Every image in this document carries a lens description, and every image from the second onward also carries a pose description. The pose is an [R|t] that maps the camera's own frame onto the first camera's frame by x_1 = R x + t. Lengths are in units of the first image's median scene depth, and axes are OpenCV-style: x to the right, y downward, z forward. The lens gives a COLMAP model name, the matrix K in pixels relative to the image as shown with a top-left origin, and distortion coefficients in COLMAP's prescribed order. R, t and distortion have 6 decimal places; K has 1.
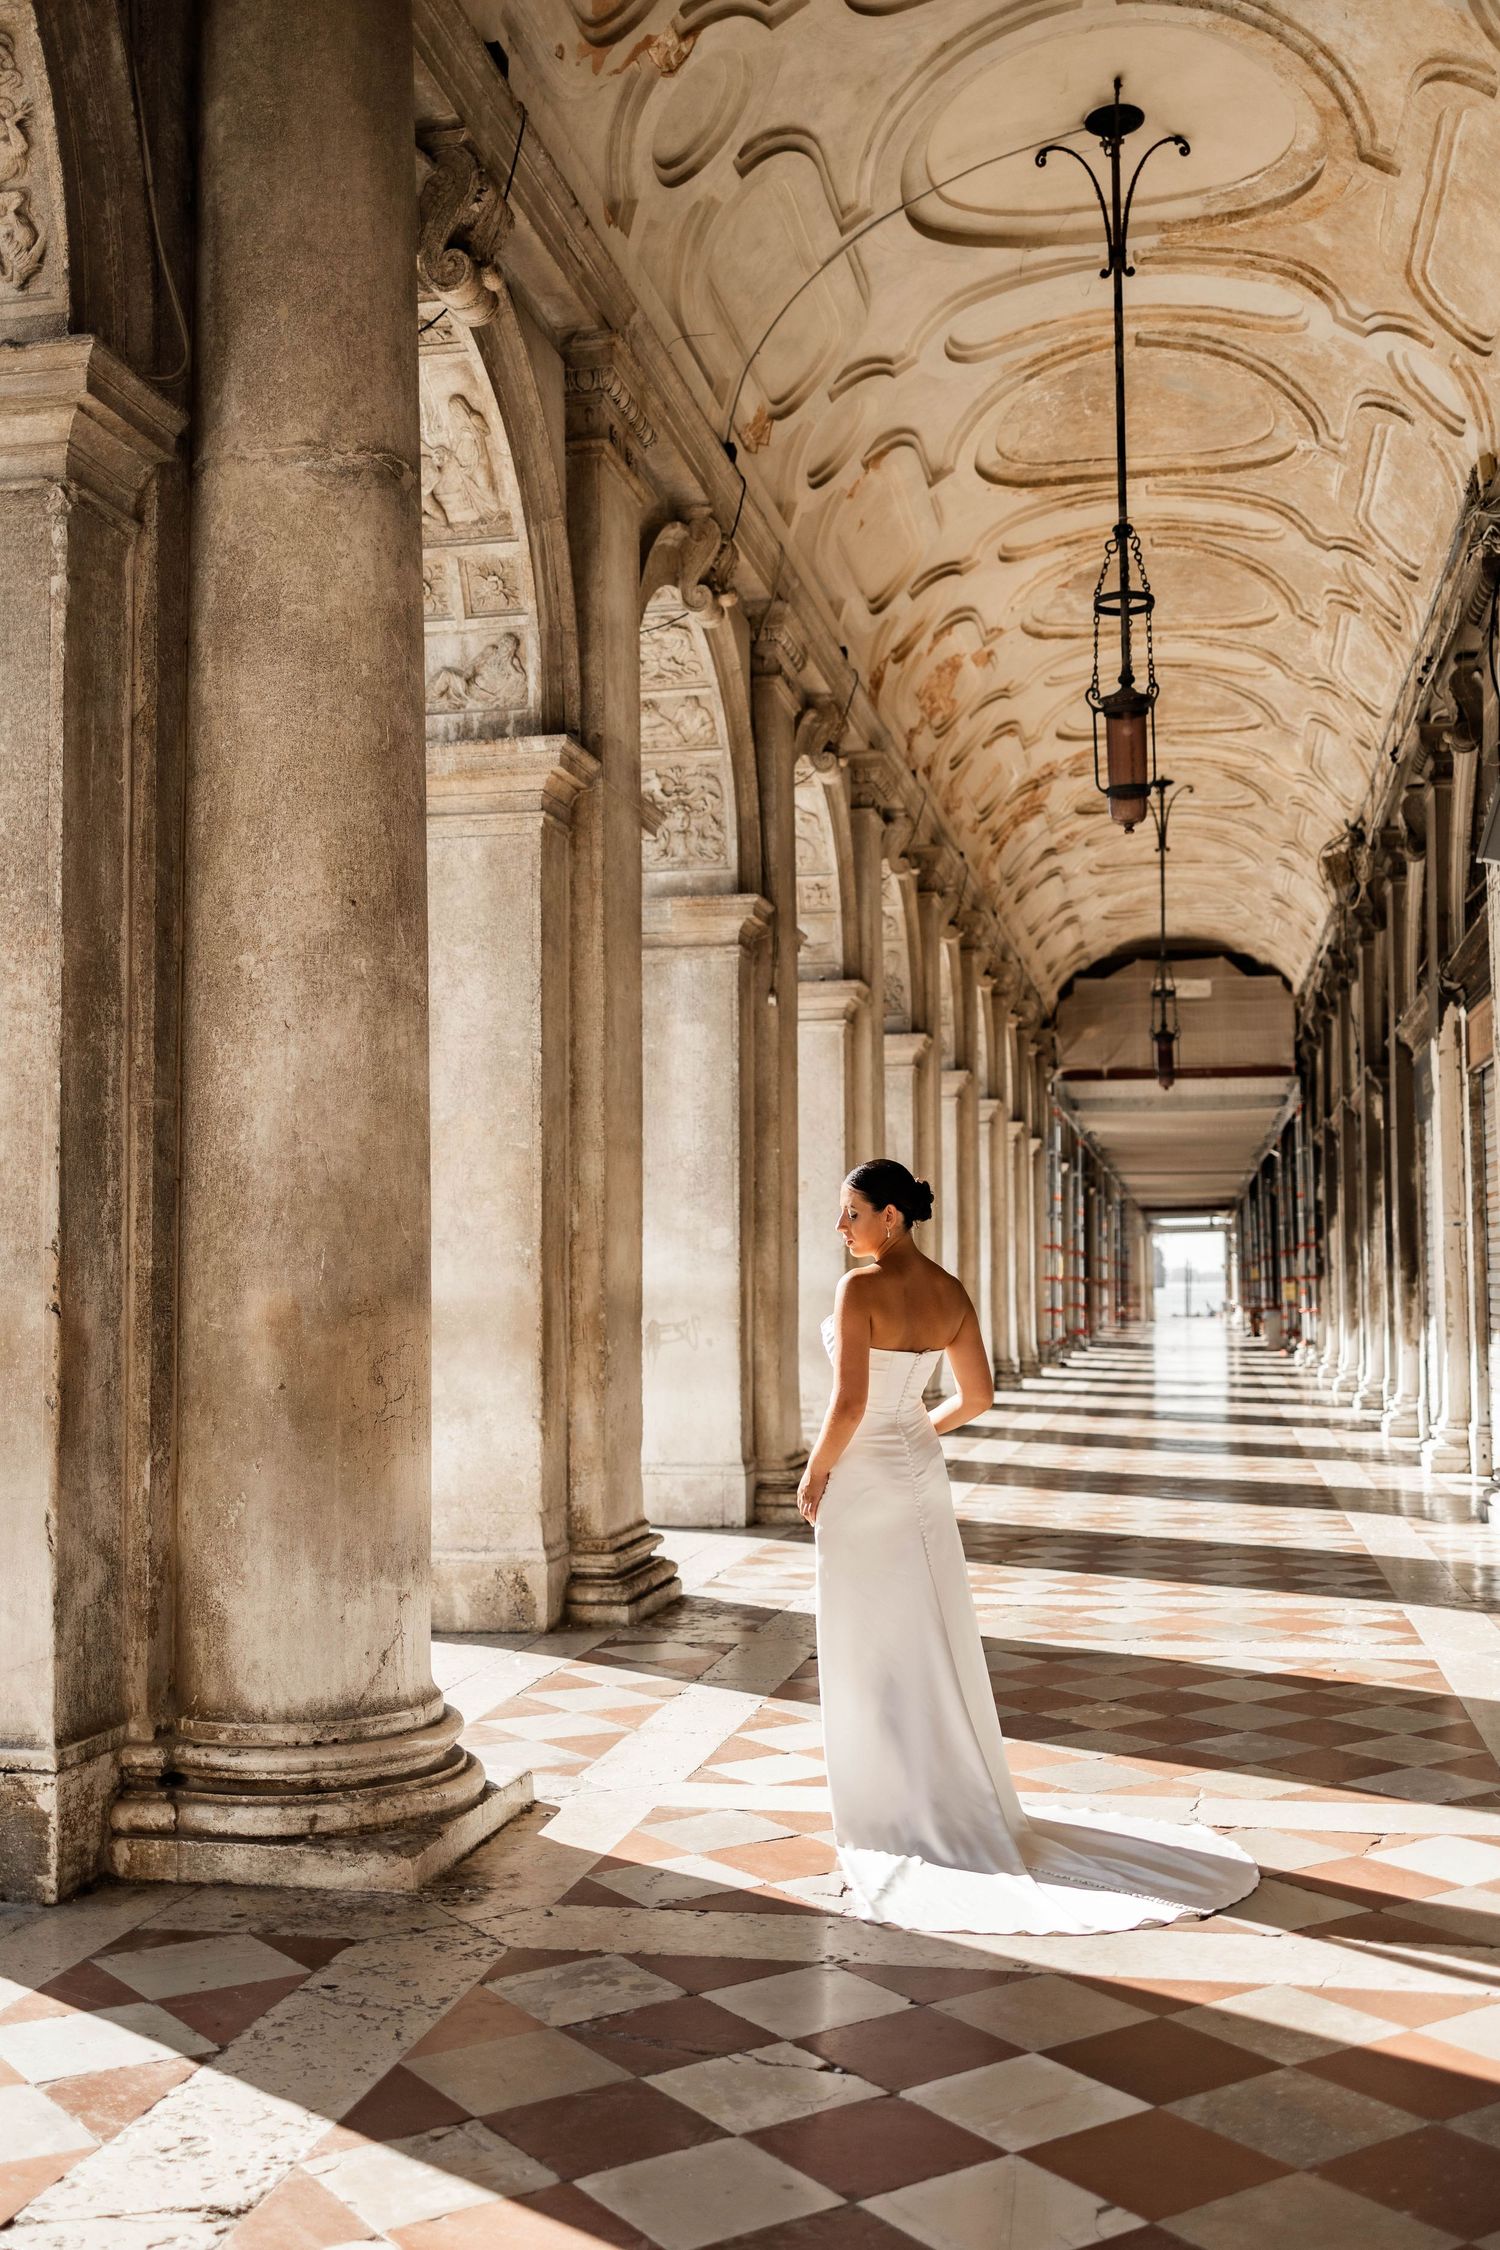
lens RADIAL K [[2159.8, 0, 750.0], [0, 2159.8, 1125.0], [0, 0, 1]] dist [0.028699, -0.047800]
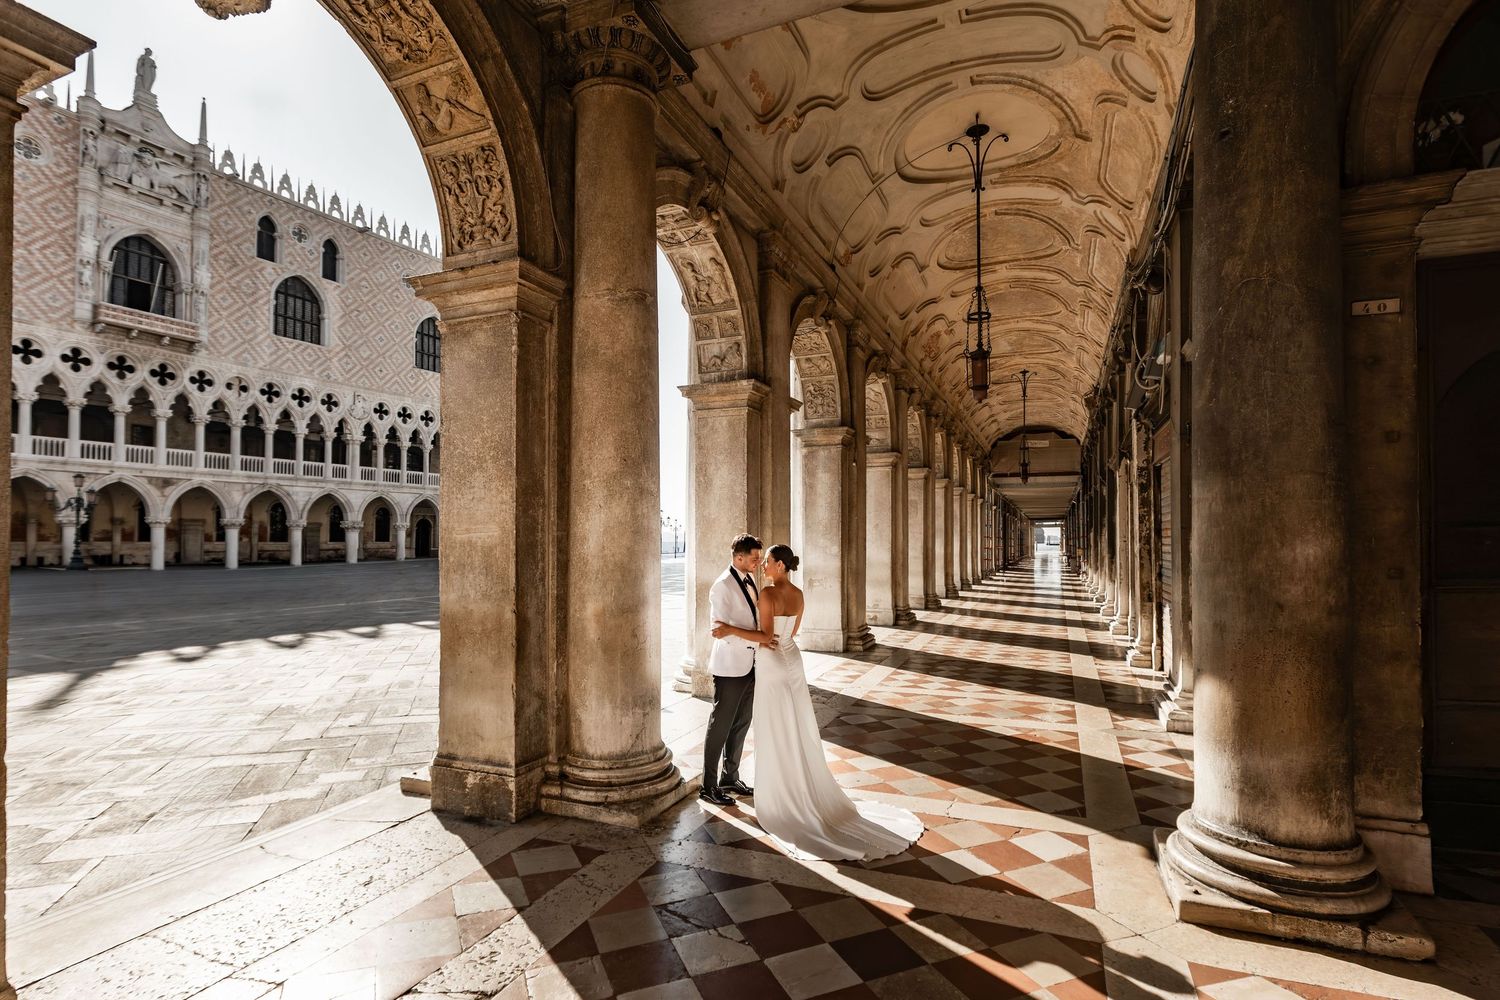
lens RADIAL K [[719.0, 0, 757.6], [0, 719.0, 519.0], [0, 0, 1]] dist [0.000076, 0.000720]
pose [[0.981373, 0.001158, -0.192109, 0.094130], [0.007581, 0.998969, 0.044750, -0.042046], [0.191963, -0.045373, 0.980353, 0.089557]]
